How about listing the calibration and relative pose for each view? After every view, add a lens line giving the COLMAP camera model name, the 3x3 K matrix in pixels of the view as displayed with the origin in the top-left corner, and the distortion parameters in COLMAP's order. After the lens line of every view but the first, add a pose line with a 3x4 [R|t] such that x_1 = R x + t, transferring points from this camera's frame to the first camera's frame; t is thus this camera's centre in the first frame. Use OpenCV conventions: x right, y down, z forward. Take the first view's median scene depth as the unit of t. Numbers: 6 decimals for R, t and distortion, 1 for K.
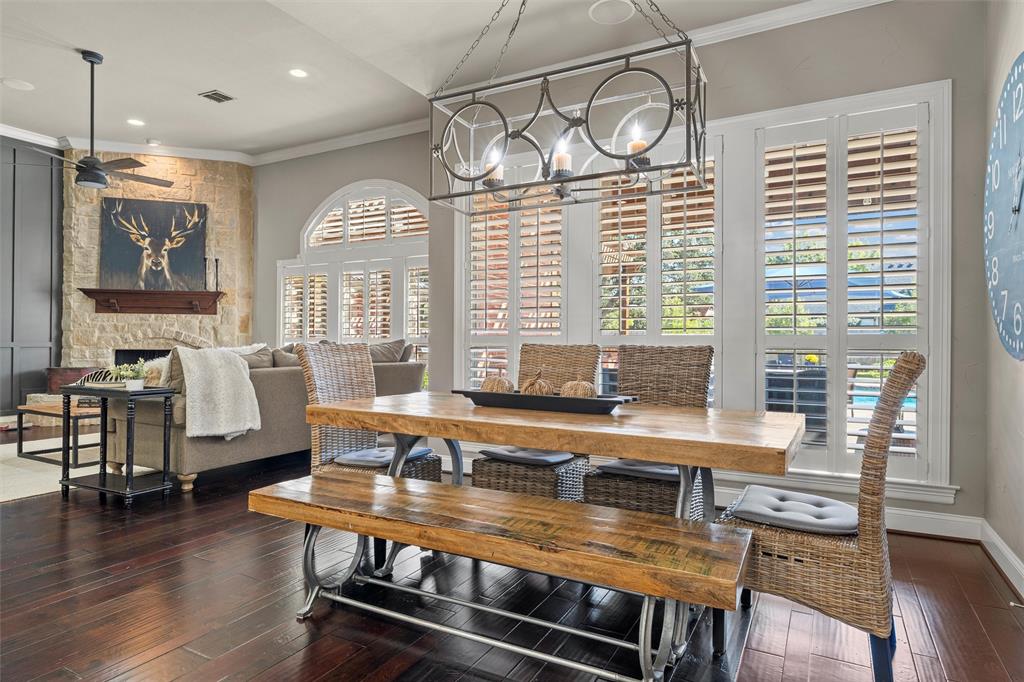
lens RADIAL K [[590.2, 0, 513.8], [0, 590.2, 336.4], [0, 0, 1]] dist [0.000045, -0.001078]
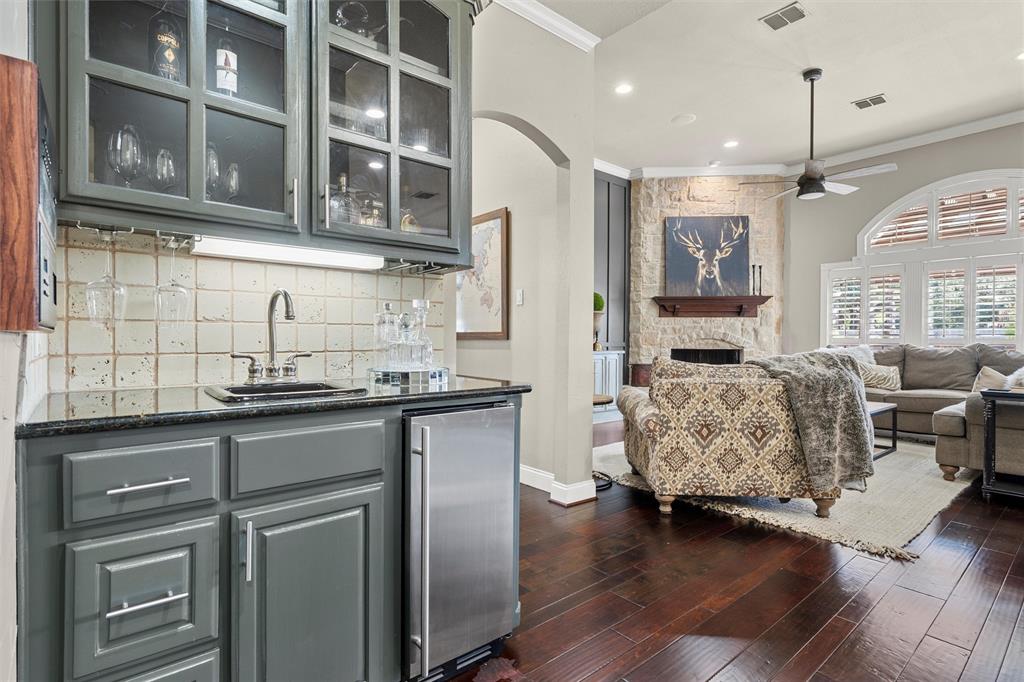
lens RADIAL K [[499.6, 0, 510.9], [0, 499.6, 336.6], [0, 0, 1]] dist [0.001716, 0.001417]
pose [[0.927613, -0.000229, -0.373542, -0.602024], [0.003624, 0.999958, 0.008387, -0.010689], [0.373524, -0.009134, 0.927575, -0.023840]]
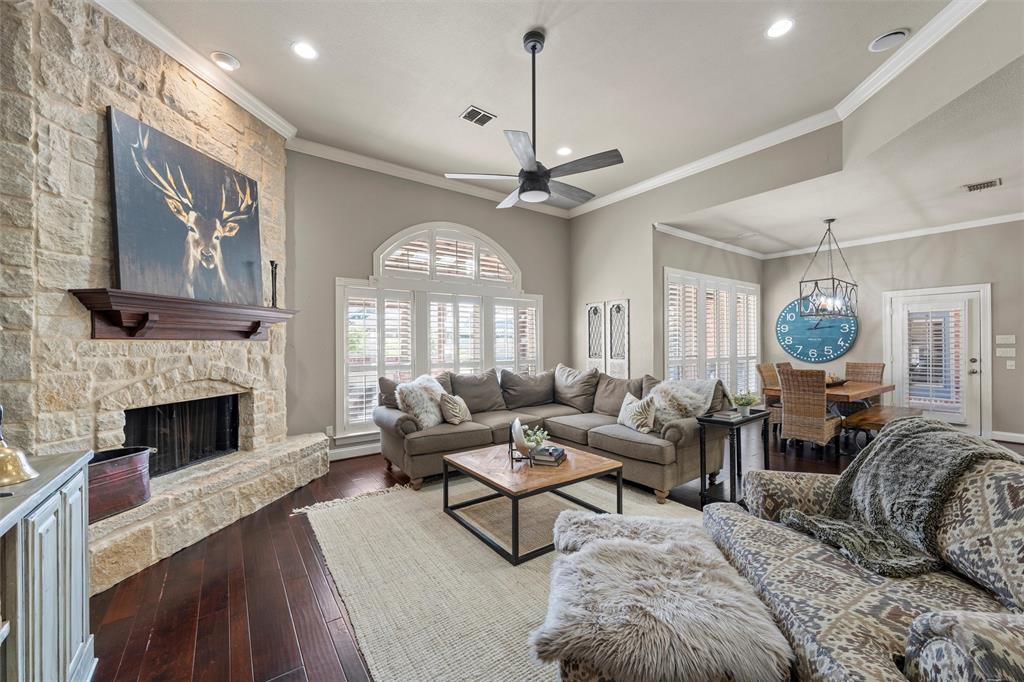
lens RADIAL K [[393.2, 0, 514.4], [0, 393.2, 343.4], [0, 0, 1]] dist [-0.000292, -0.000051]
pose [[0.434289, -0.007368, 0.900743, -0.834274], [0.004116, 0.999972, 0.006195, -0.036362], [-0.900764, 0.001017, 0.434308, 0.541177]]
